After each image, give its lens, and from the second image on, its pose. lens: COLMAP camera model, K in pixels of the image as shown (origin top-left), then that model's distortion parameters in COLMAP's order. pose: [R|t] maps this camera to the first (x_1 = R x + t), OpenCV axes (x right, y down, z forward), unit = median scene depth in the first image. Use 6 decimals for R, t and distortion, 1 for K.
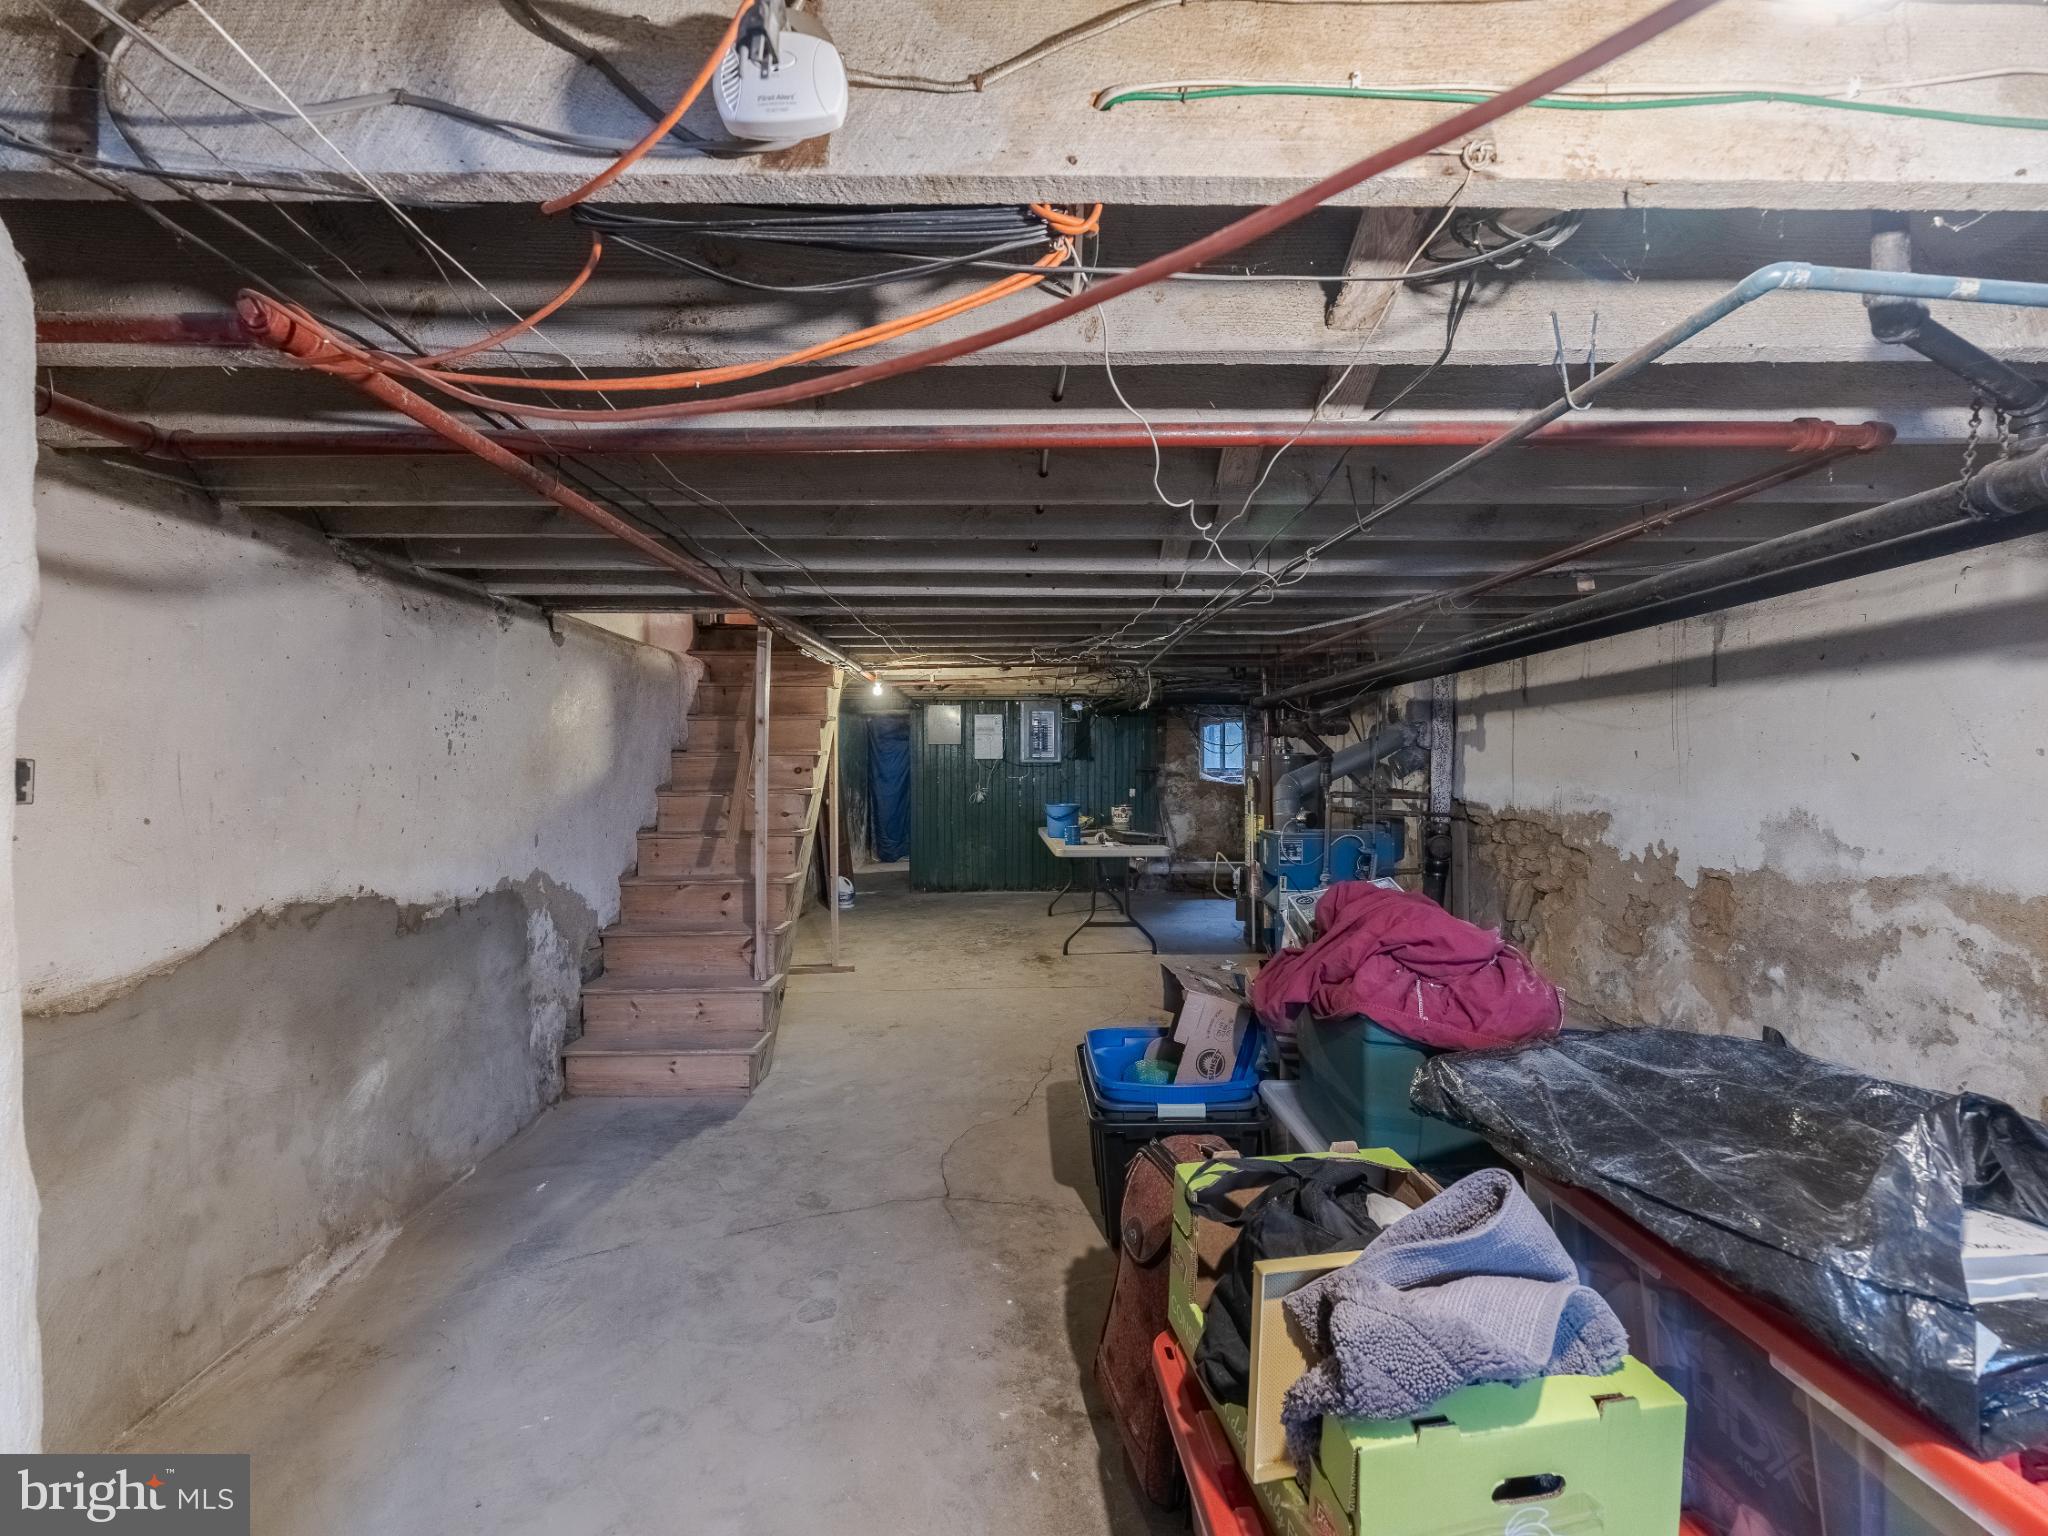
lens RADIAL K [[931.2, 0, 1024.0], [0, 931.2, 768.0], [0, 0, 1]] dist [-0.003409, 0.001144]
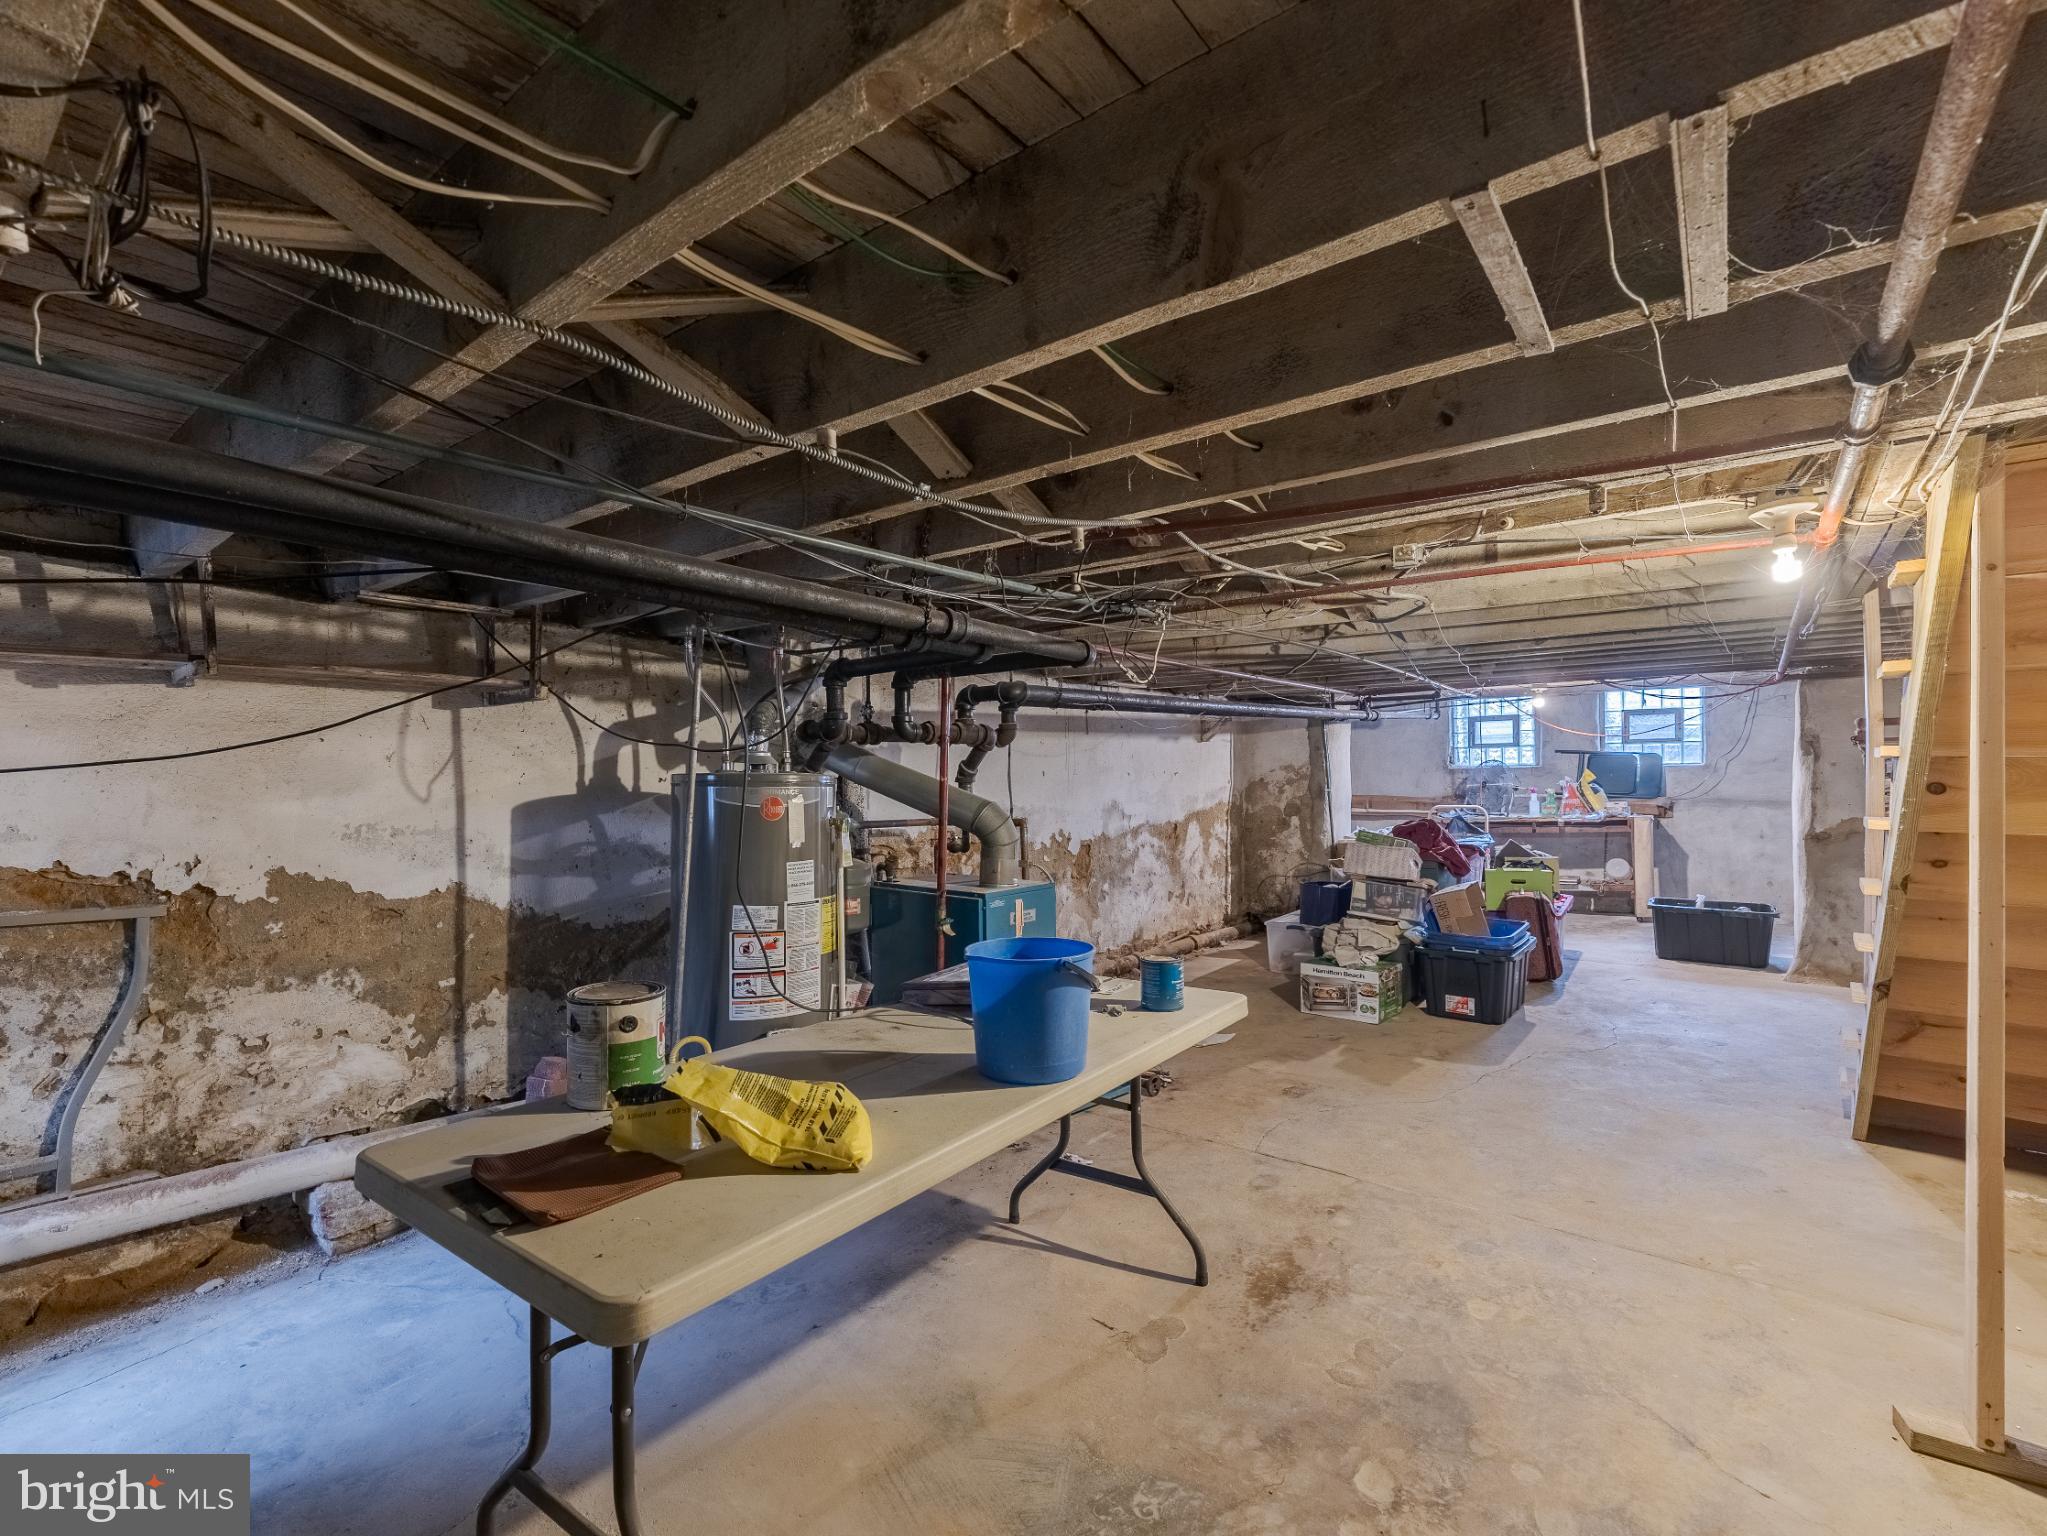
lens RADIAL K [[930.7, 0, 1023.5], [0, 930.7, 768.0], [0, 0, 1]] dist [-0.003409, 0.001144]
pose [[-0.774094, 0.020539, 0.632738, -0.221622], [0.025903, 0.999664, -0.000760, -0.022951], [-0.632541, 0.015802, -0.774366, 1.975344]]
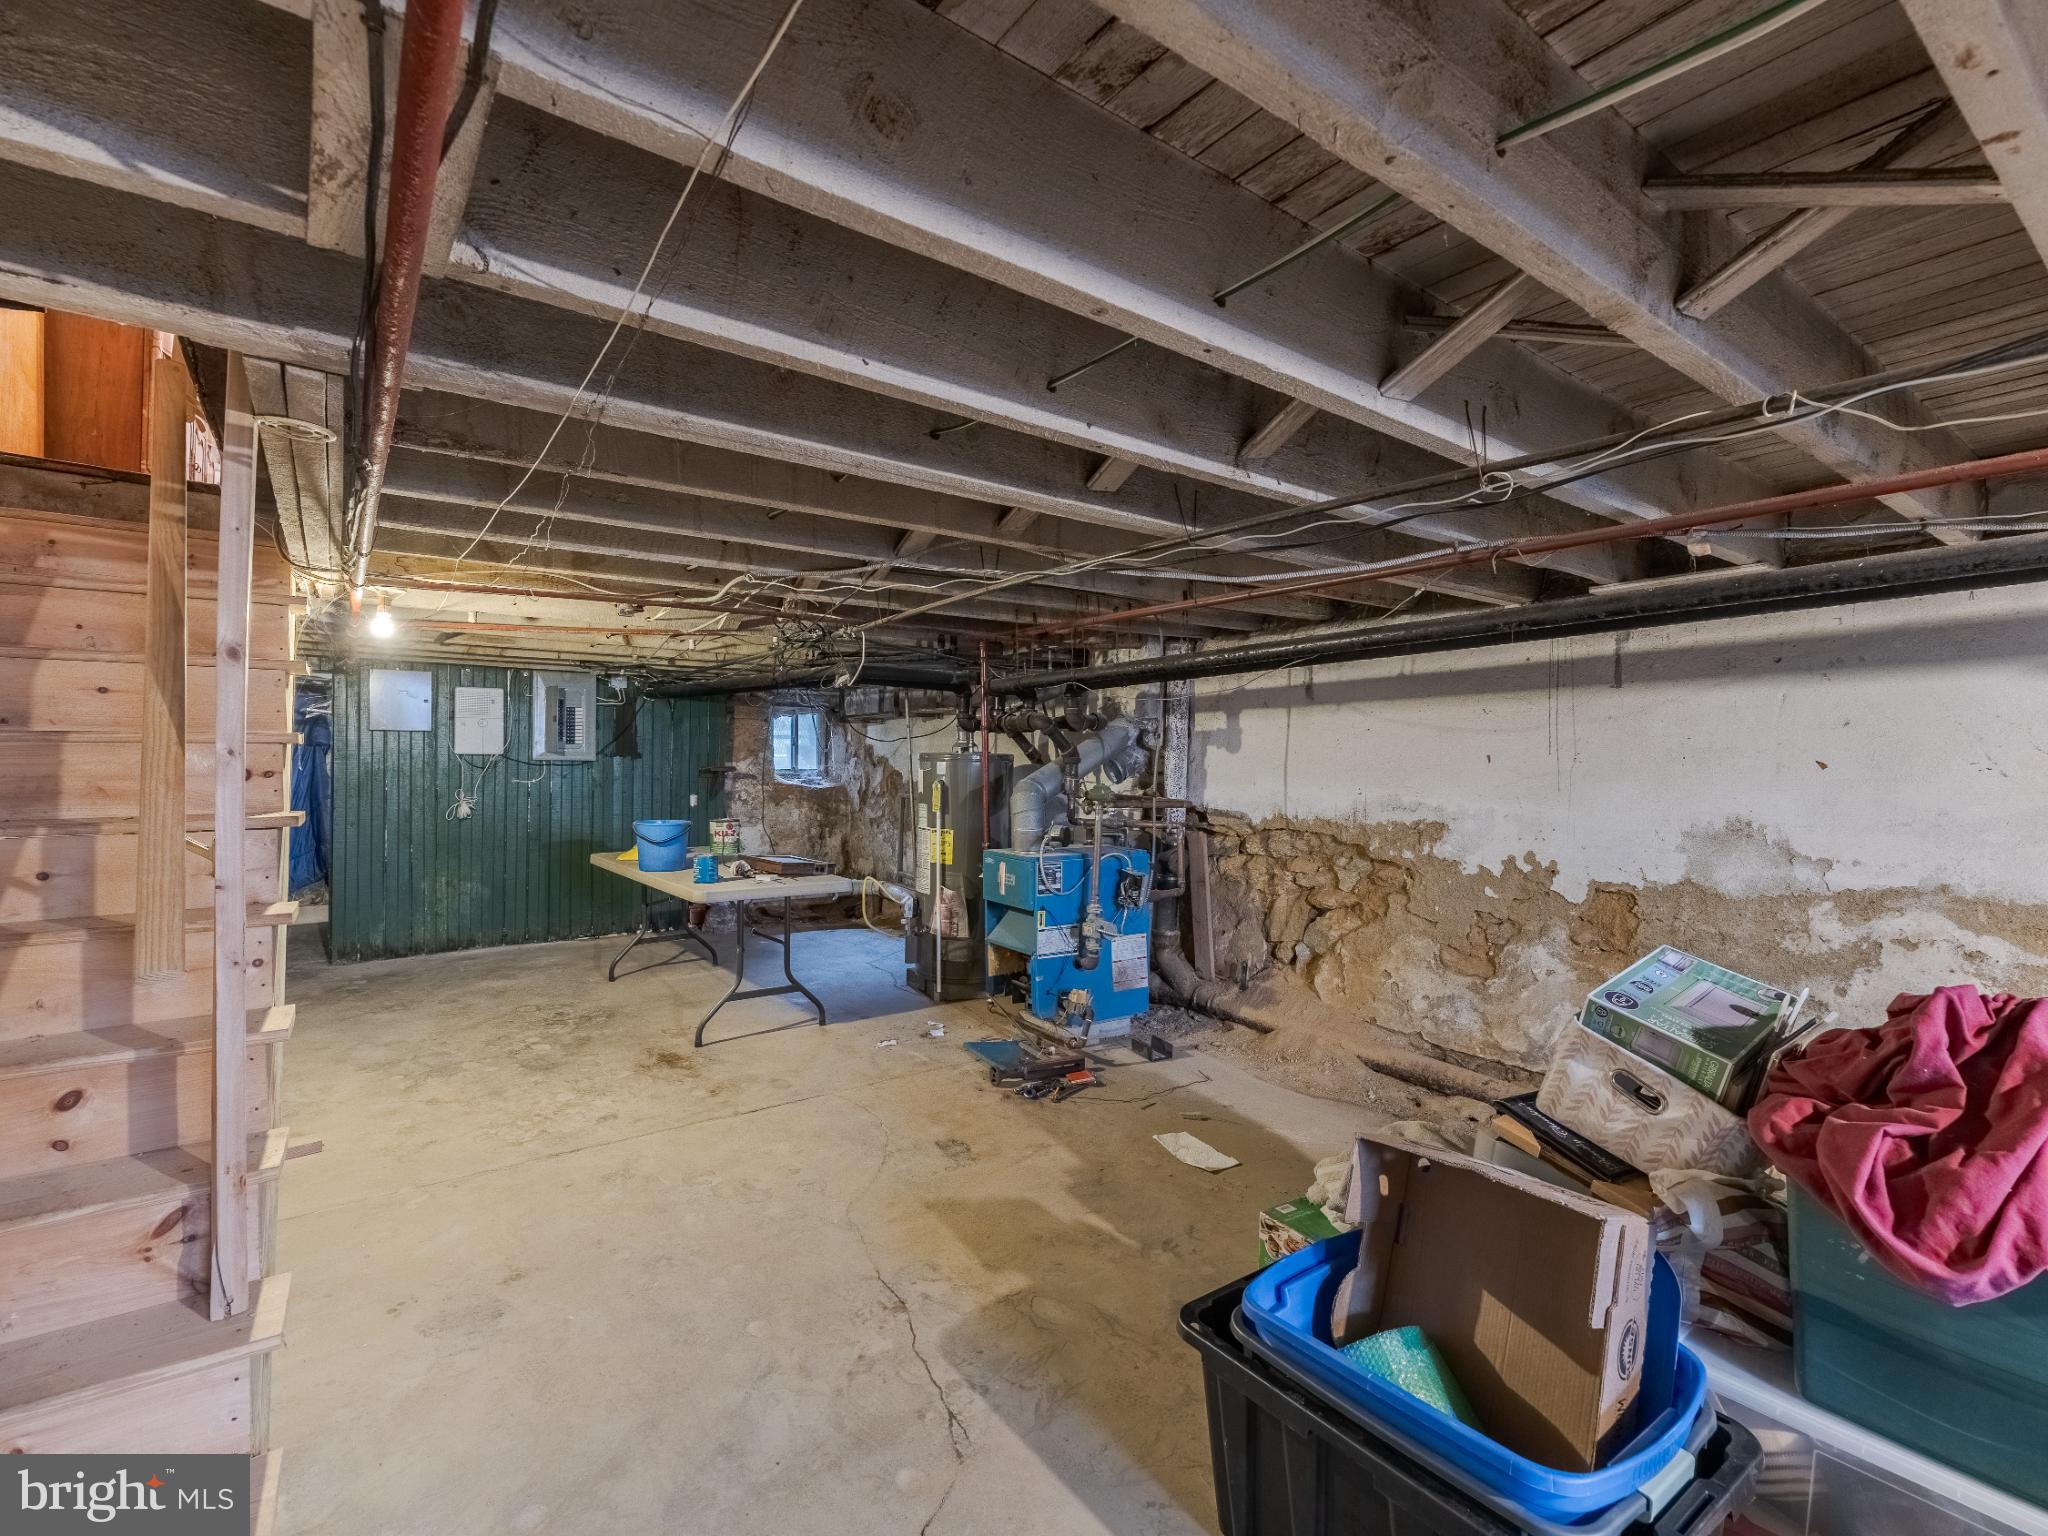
lens RADIAL K [[931.2, 0, 1024.0], [0, 931.2, 768.0], [0, 0, 1]] dist [-0.003409, 0.001144]
pose [[0.815542, 0.003575, 0.578686, -0.230366], [-0.004749, 0.999989, 0.000514, -0.003643], [-0.578678, -0.003167, 0.815550, 0.473219]]
